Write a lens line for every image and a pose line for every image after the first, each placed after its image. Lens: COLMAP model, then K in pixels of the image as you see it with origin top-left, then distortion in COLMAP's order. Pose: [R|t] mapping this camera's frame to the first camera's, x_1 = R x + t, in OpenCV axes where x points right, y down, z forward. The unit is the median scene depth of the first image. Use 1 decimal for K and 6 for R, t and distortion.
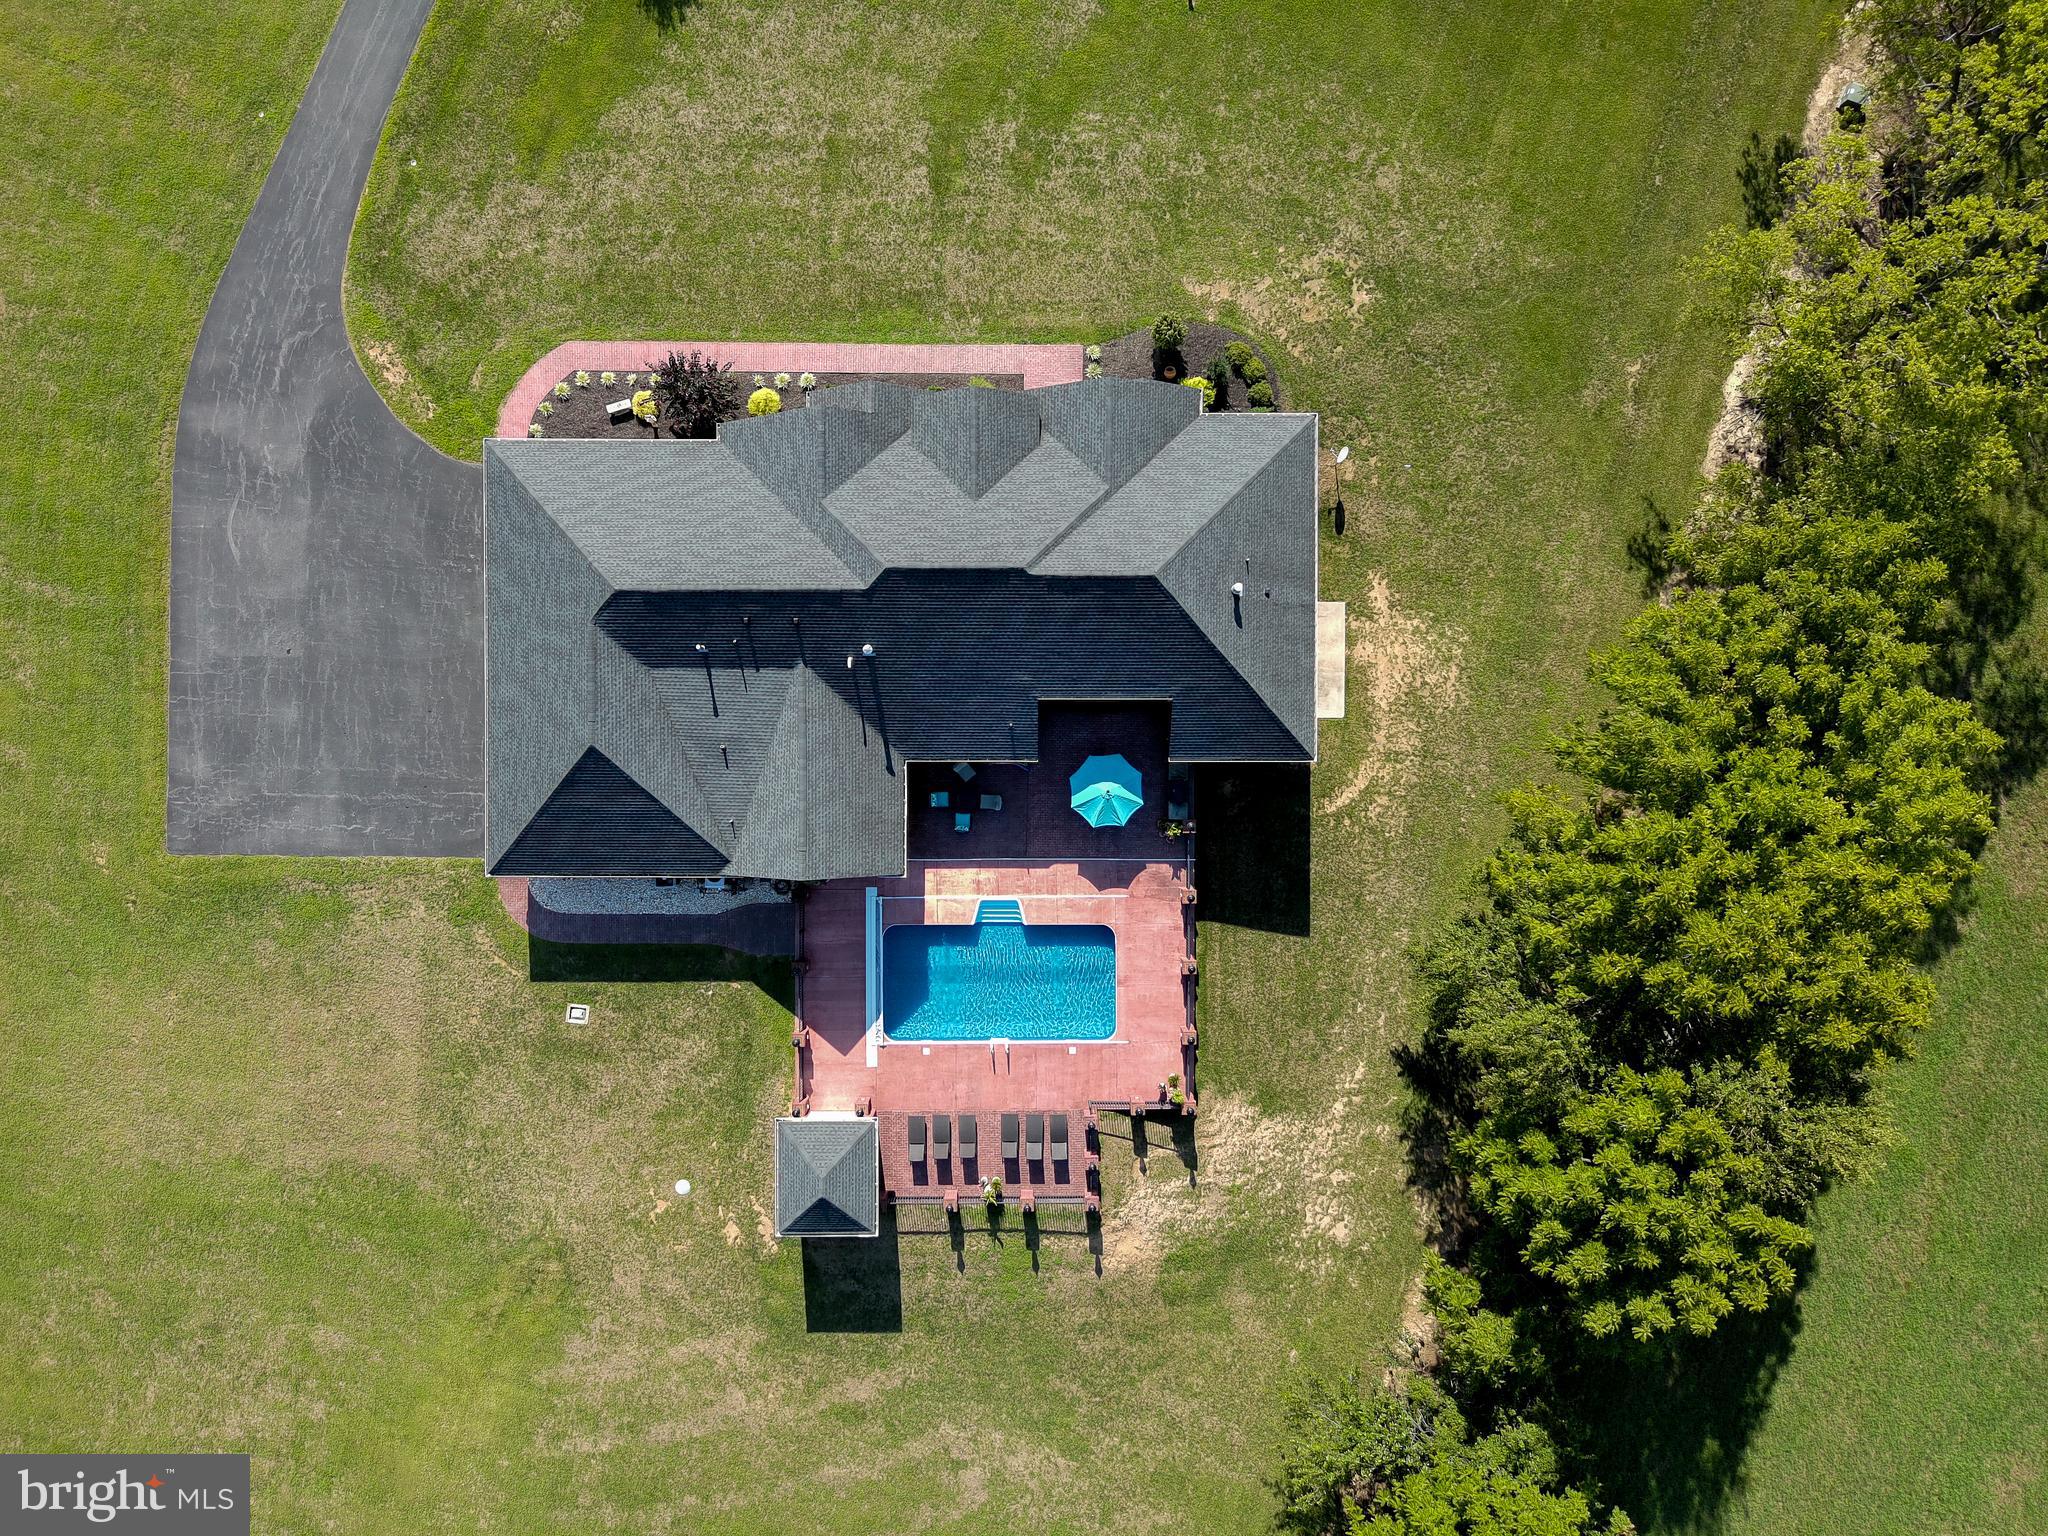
lens RADIAL K [[1386.0, 0, 1020.1], [0, 1386.0, 769.4], [0, 0, 1]] dist [0.030946, -0.022702]
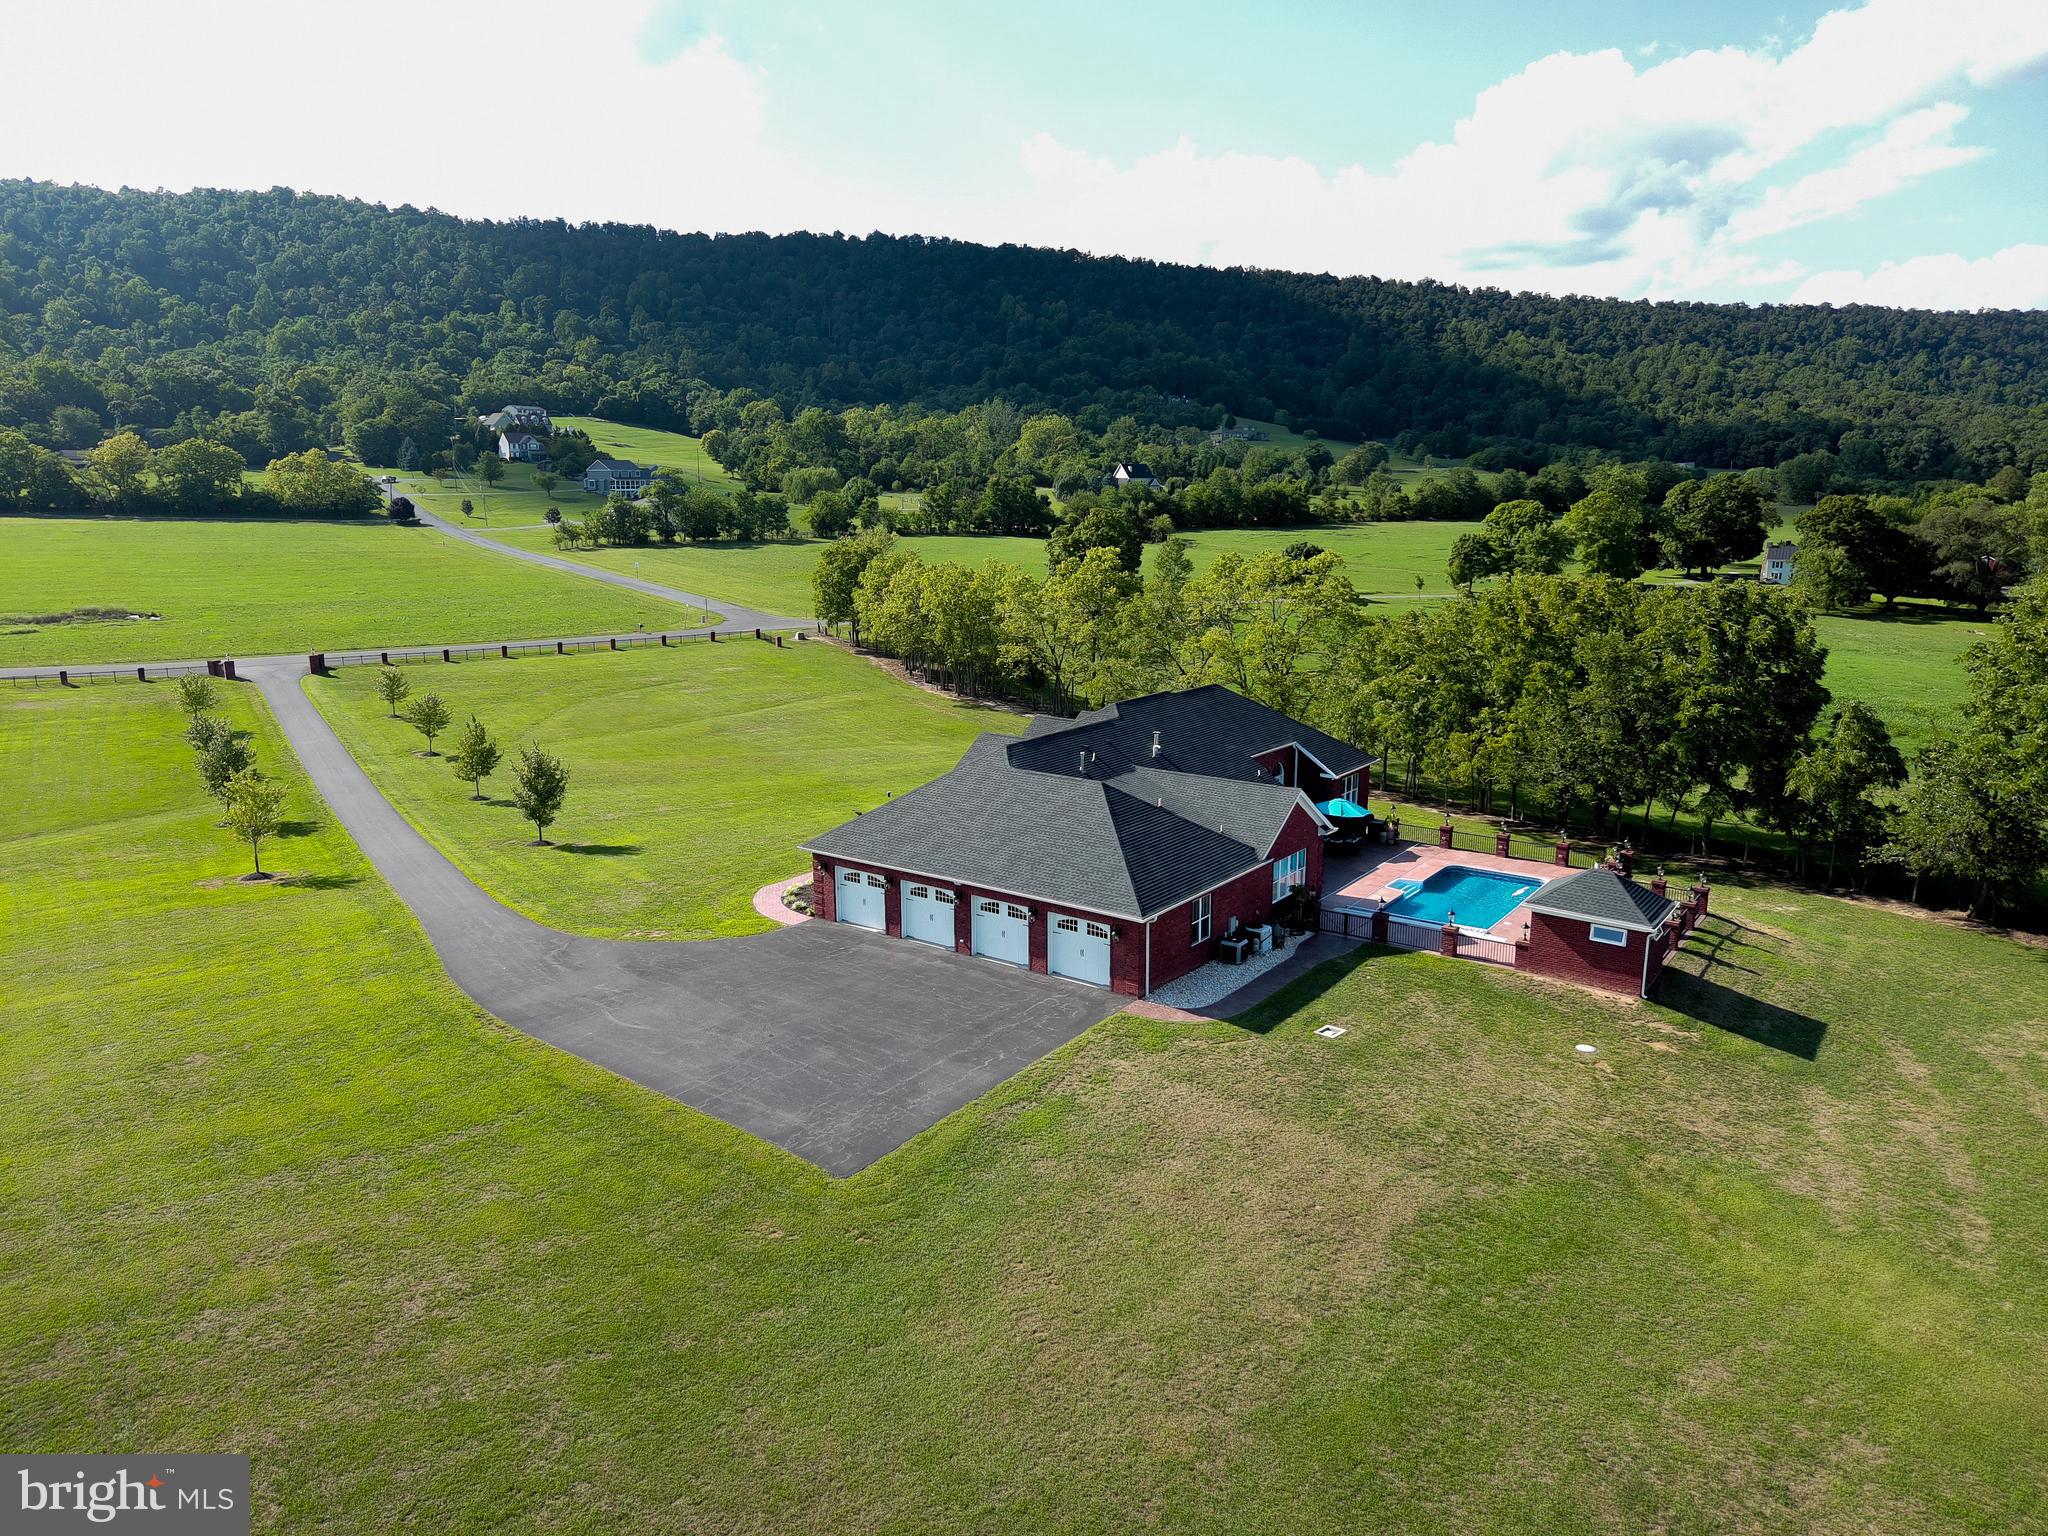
lens RADIAL K [[1386.0, 0, 1020.1], [0, 1386.0, 769.4], [0, 0, 1]] dist [0.030946, -0.022702]
pose [[0.590313, -0.164585, 0.790217, -1.048641], [0.807111, 0.108056, -0.580428, 0.487589], [0.010142, 0.980426, 0.196625, 0.677812]]
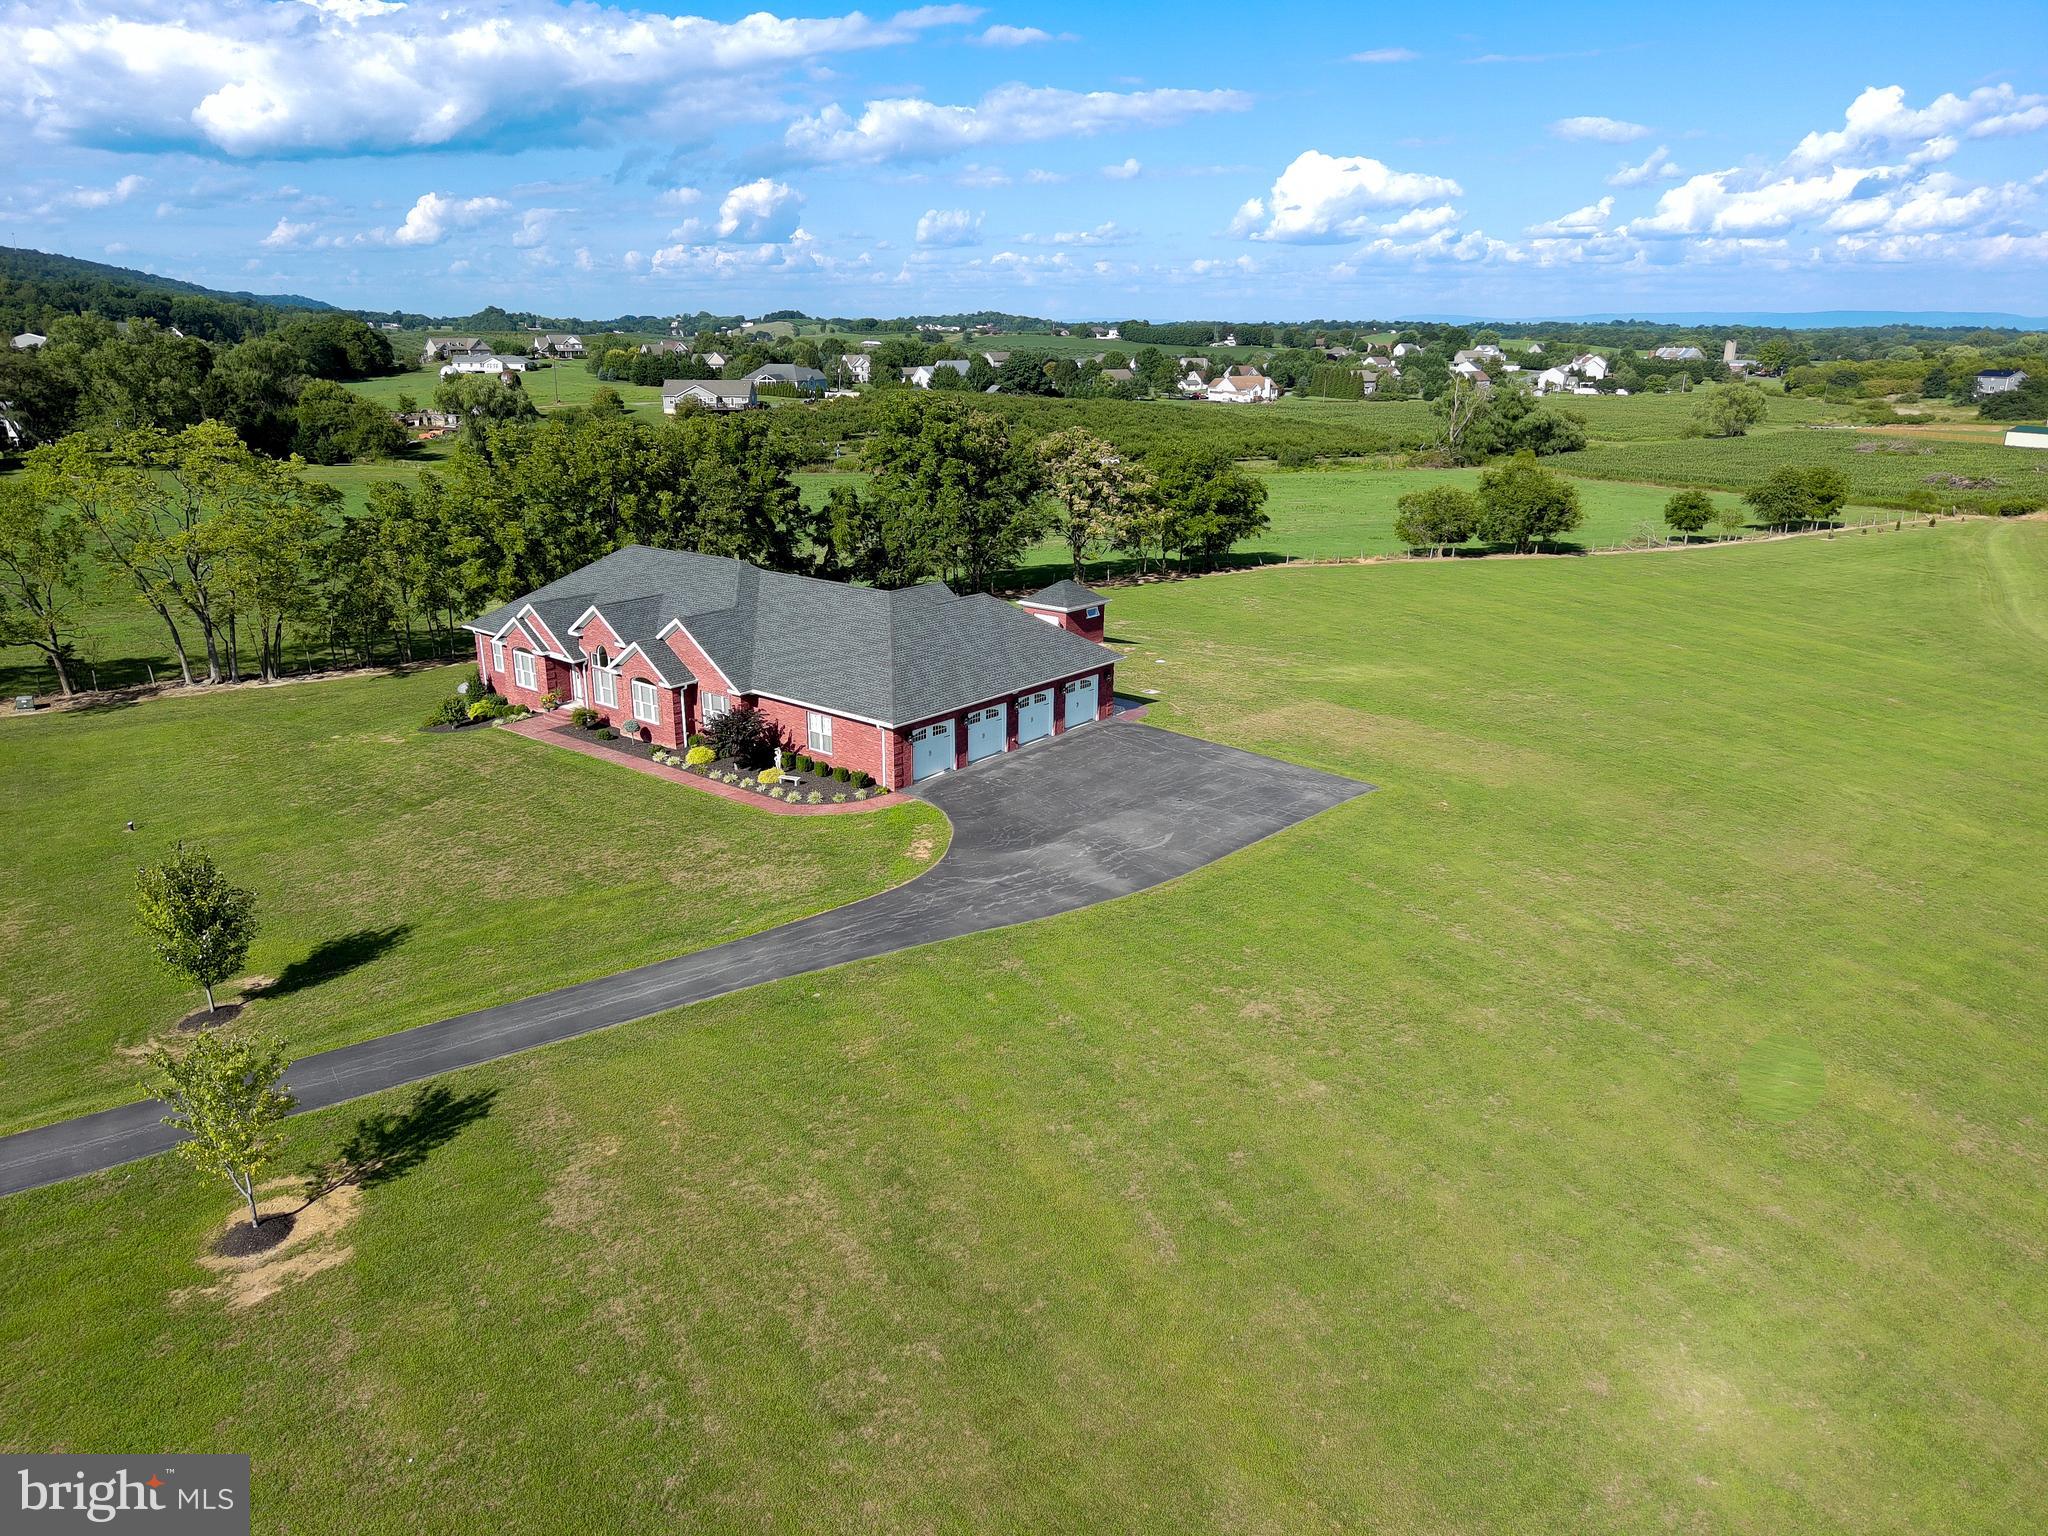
lens RADIAL K [[1386.0, 0, 1020.1], [0, 1386.0, 769.4], [0, 0, 1]] dist [0.030946, -0.022702]
pose [[-0.772508, -0.195797, 0.604065, -1.044510], [0.634993, -0.243878, 0.733012, -0.908723], [0.003797, 0.949835, 0.312728, 0.644488]]
